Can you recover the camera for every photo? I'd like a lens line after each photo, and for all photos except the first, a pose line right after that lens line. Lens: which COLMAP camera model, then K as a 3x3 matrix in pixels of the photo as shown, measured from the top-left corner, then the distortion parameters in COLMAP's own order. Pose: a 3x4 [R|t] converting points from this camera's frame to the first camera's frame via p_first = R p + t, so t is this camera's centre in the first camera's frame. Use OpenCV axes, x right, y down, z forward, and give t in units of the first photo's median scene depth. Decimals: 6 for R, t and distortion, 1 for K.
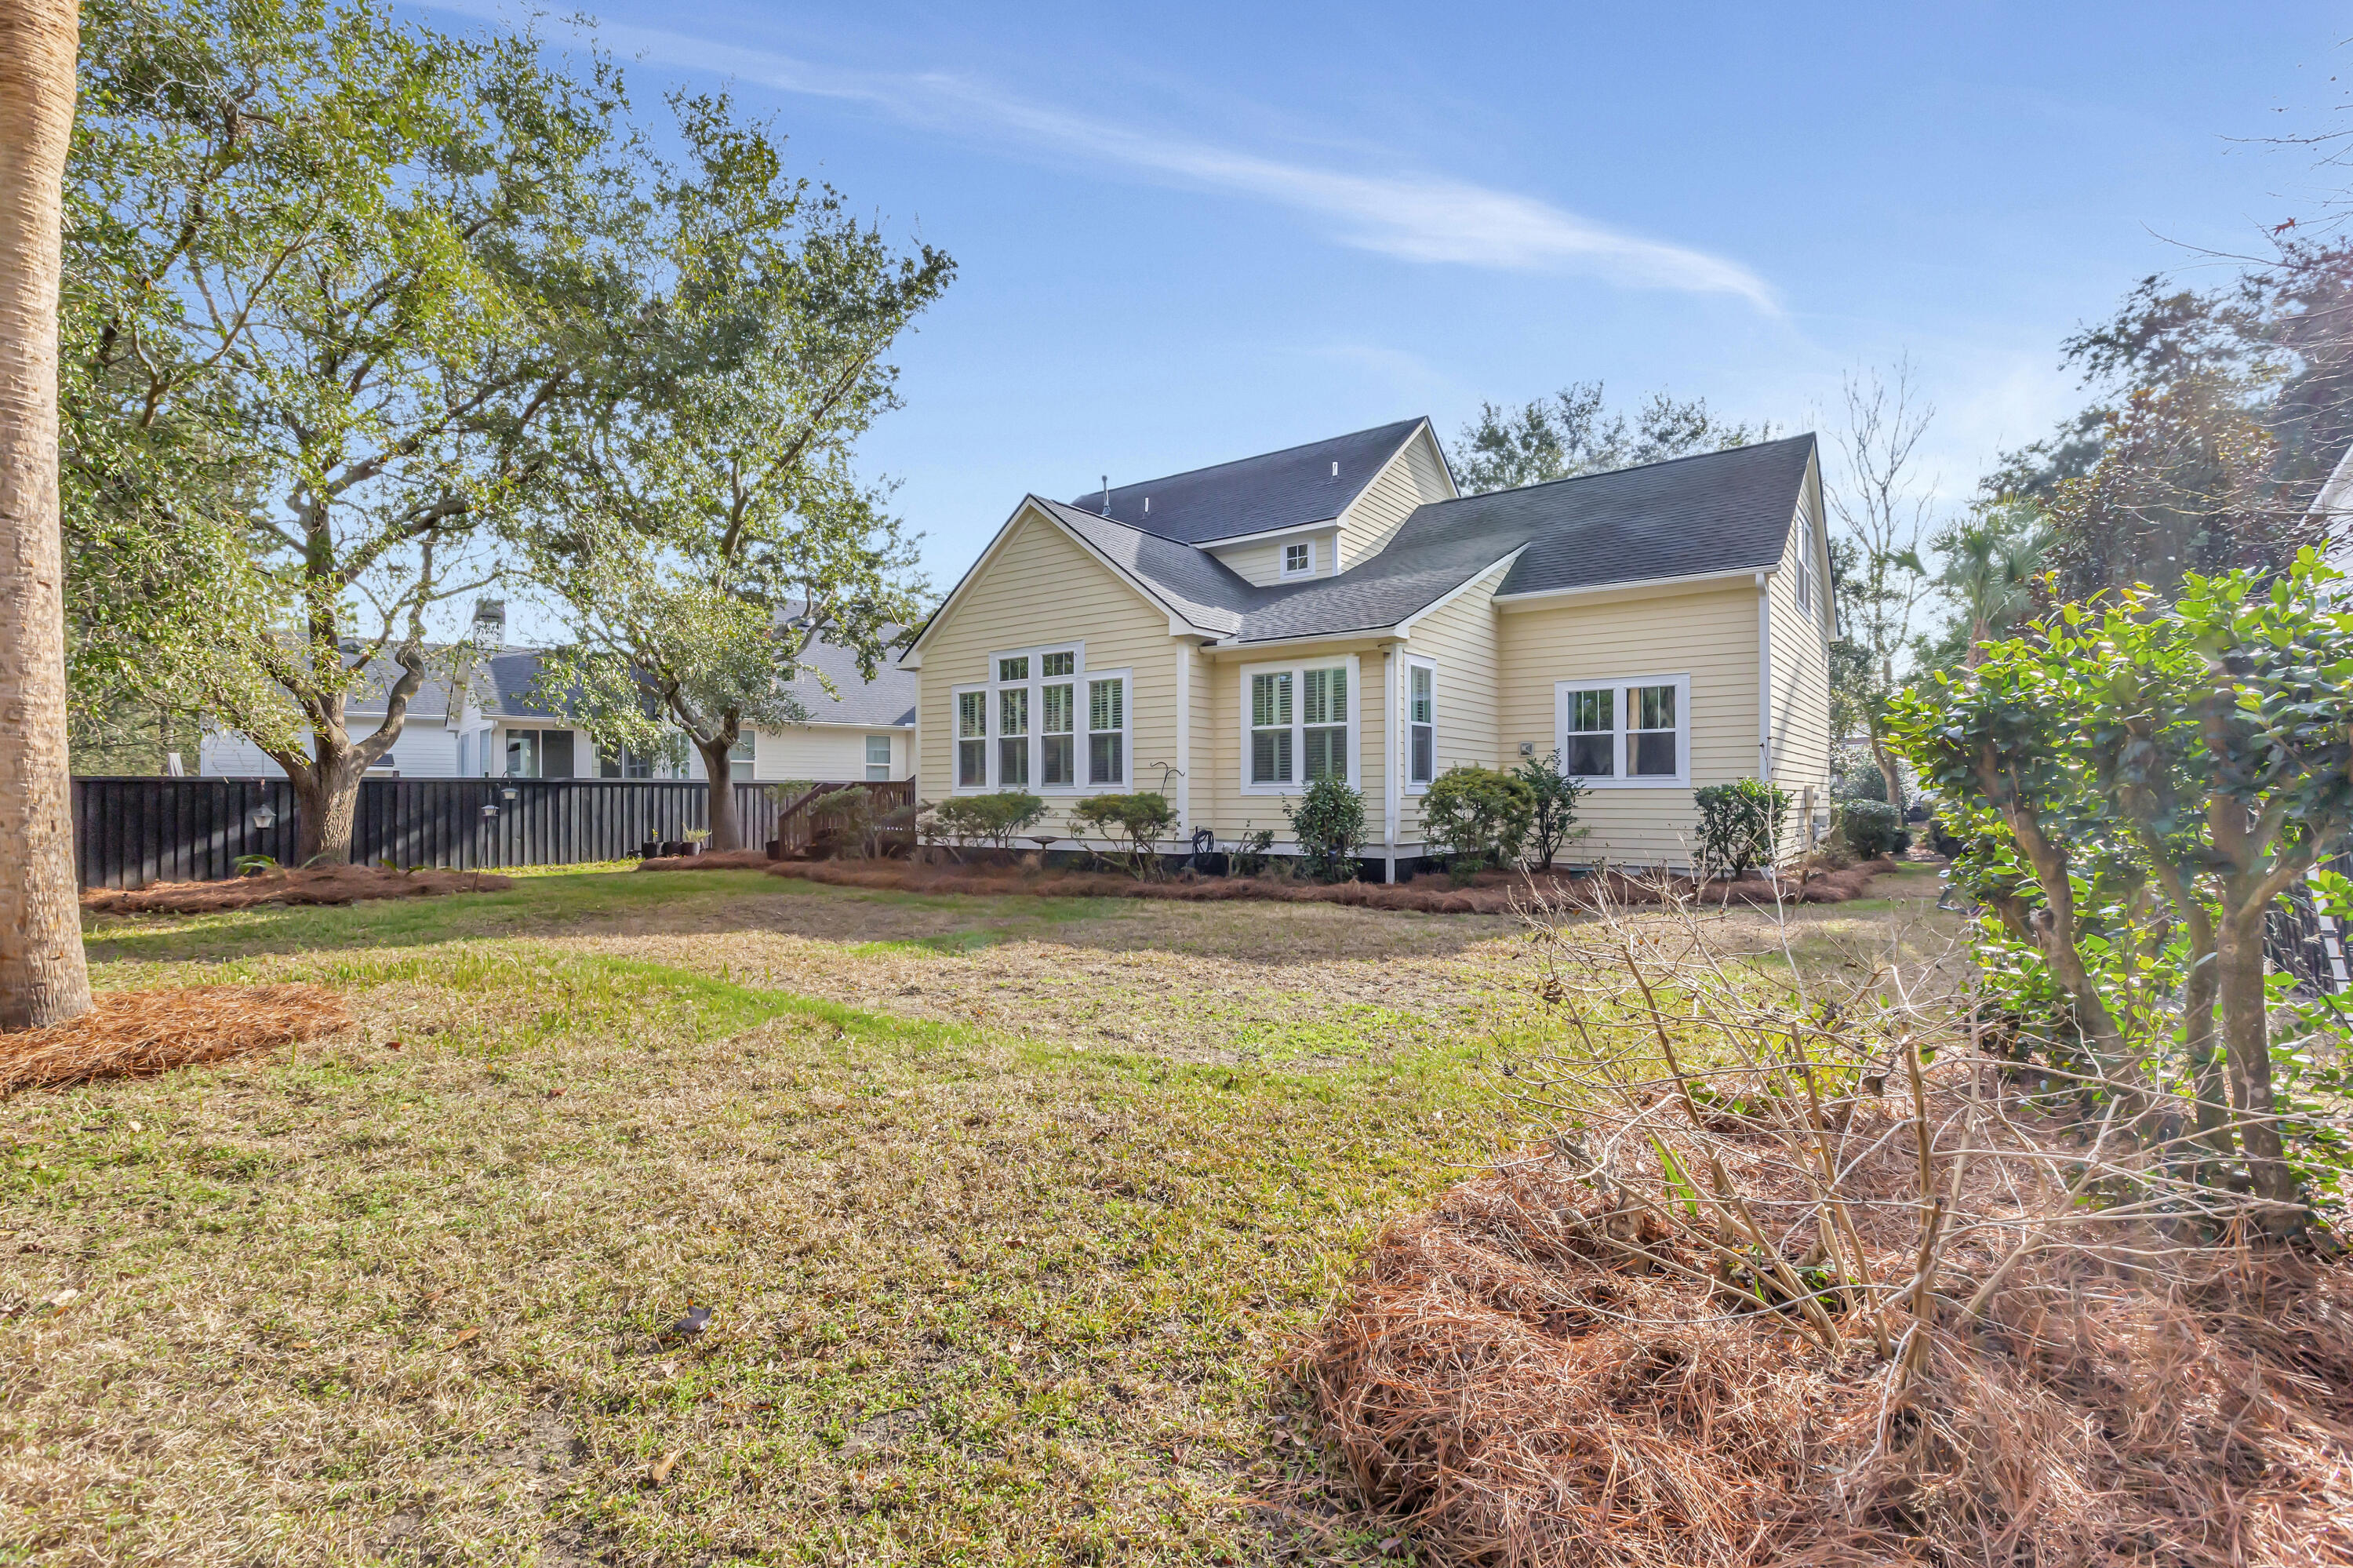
lens RADIAL K [[1053.4, 0, 1169.6], [0, 1053.4, 793.5], [0, 0, 1]] dist [-0.000154, -0.000616]
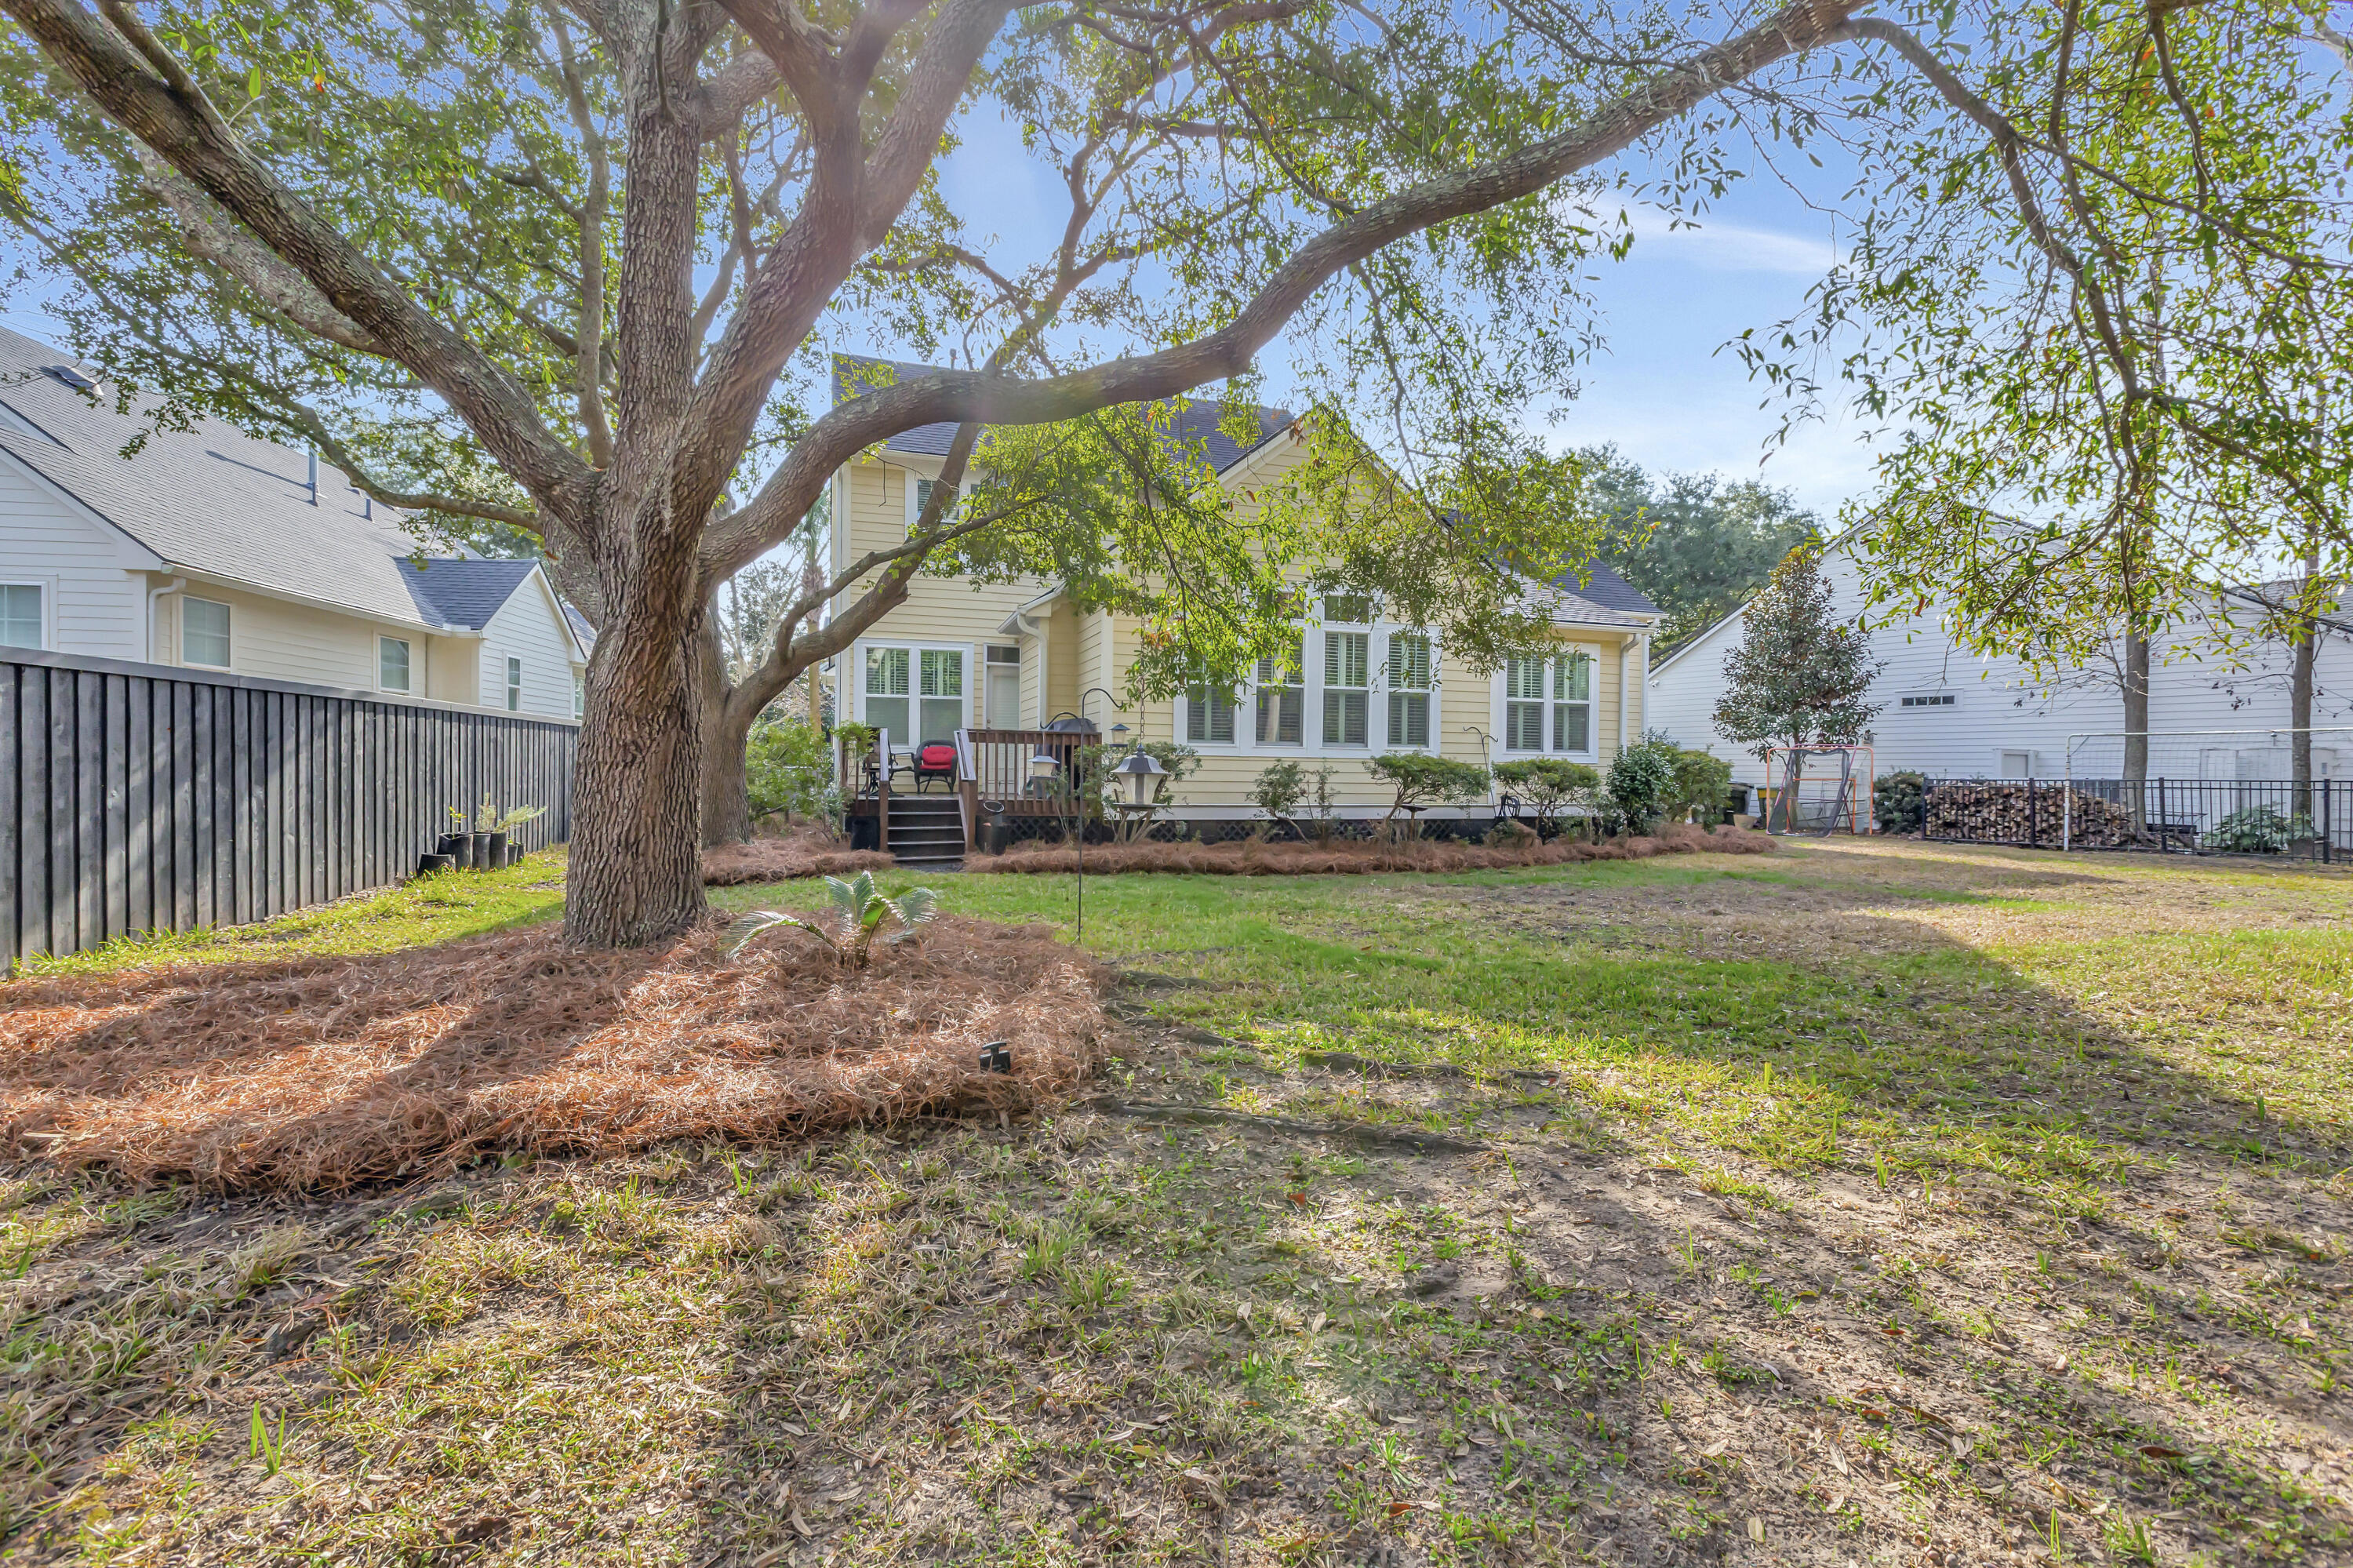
lens RADIAL K [[1053.4, 0, 1169.6], [0, 1053.4, 793.5], [0, 0, 1]] dist [-0.000154, -0.000616]
pose [[0.579729, -0.010164, 0.814746, -0.953588], [-0.021245, 0.999394, 0.027585, 0.011139], [-0.814532, -0.033301, 0.579162, 0.635017]]
